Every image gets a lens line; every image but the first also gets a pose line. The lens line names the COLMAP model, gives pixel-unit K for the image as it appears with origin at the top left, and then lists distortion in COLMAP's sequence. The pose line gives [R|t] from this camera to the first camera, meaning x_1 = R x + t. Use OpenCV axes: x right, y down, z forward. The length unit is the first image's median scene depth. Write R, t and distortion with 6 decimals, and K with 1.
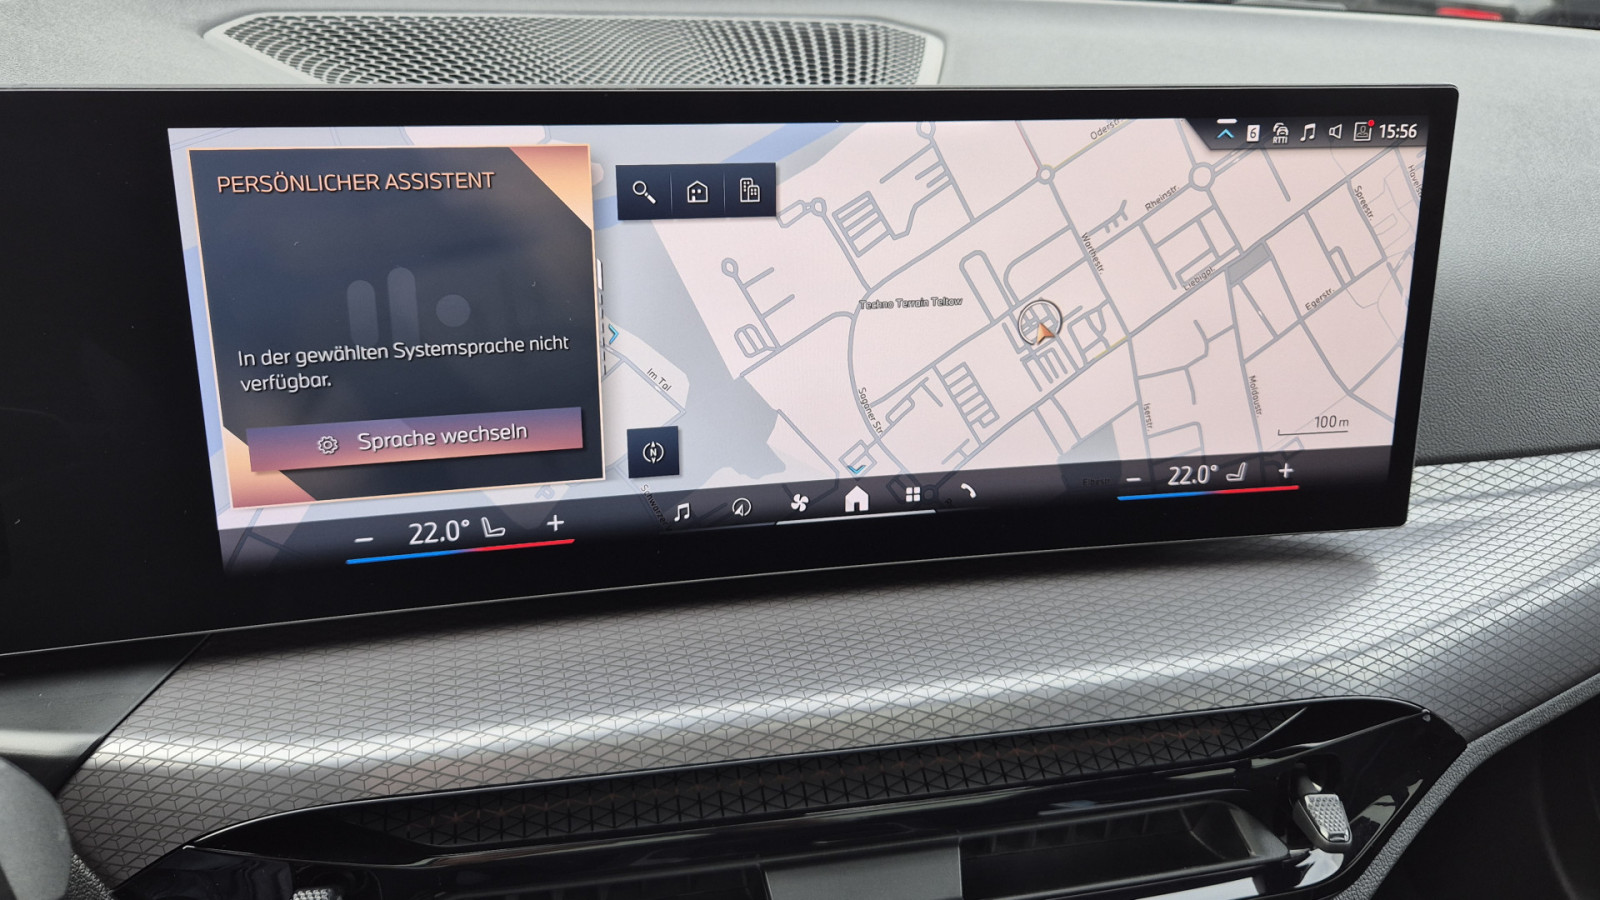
lens RADIAL K [[1143.6, 0, 800.5], [0, 1143.6, 449.0], [0, 0, 1]] dist [0.023612, -0.001434]
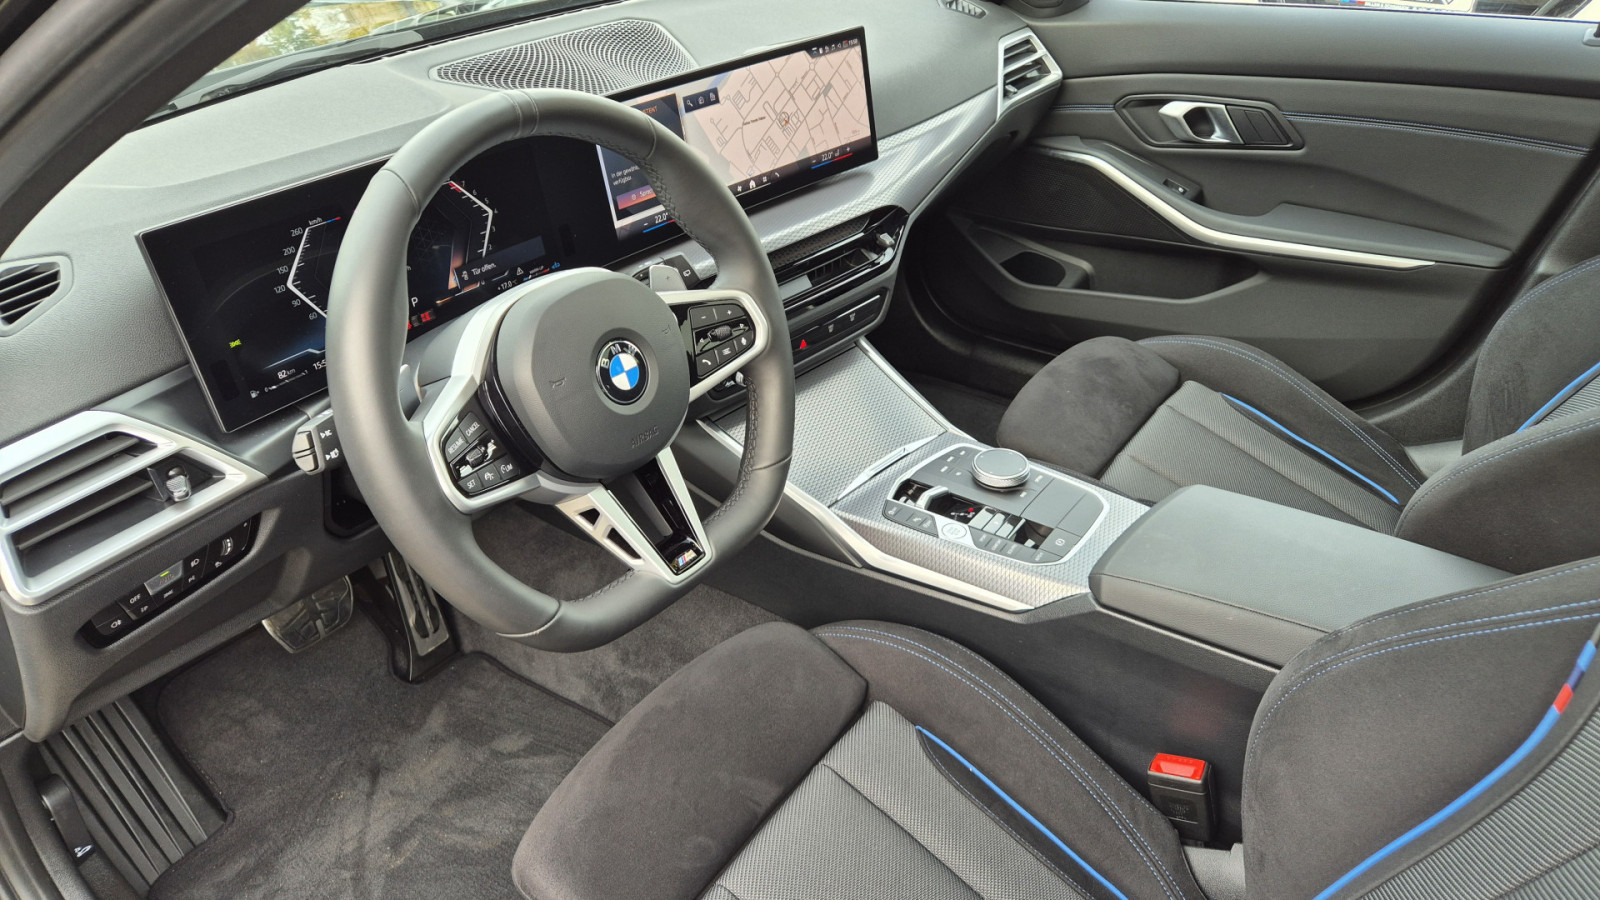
lens RADIAL K [[1143.6, 0, 799.9], [0, 1143.6, 449.8], [0, 0, 1]] dist [0.023612, -0.001434]
pose [[0.820388, -0.335701, 0.462892, -1.632439], [0.255472, 0.939422, 0.228517, 0.044204], [-0.511564, -0.069217, 0.856453, -1.967424]]
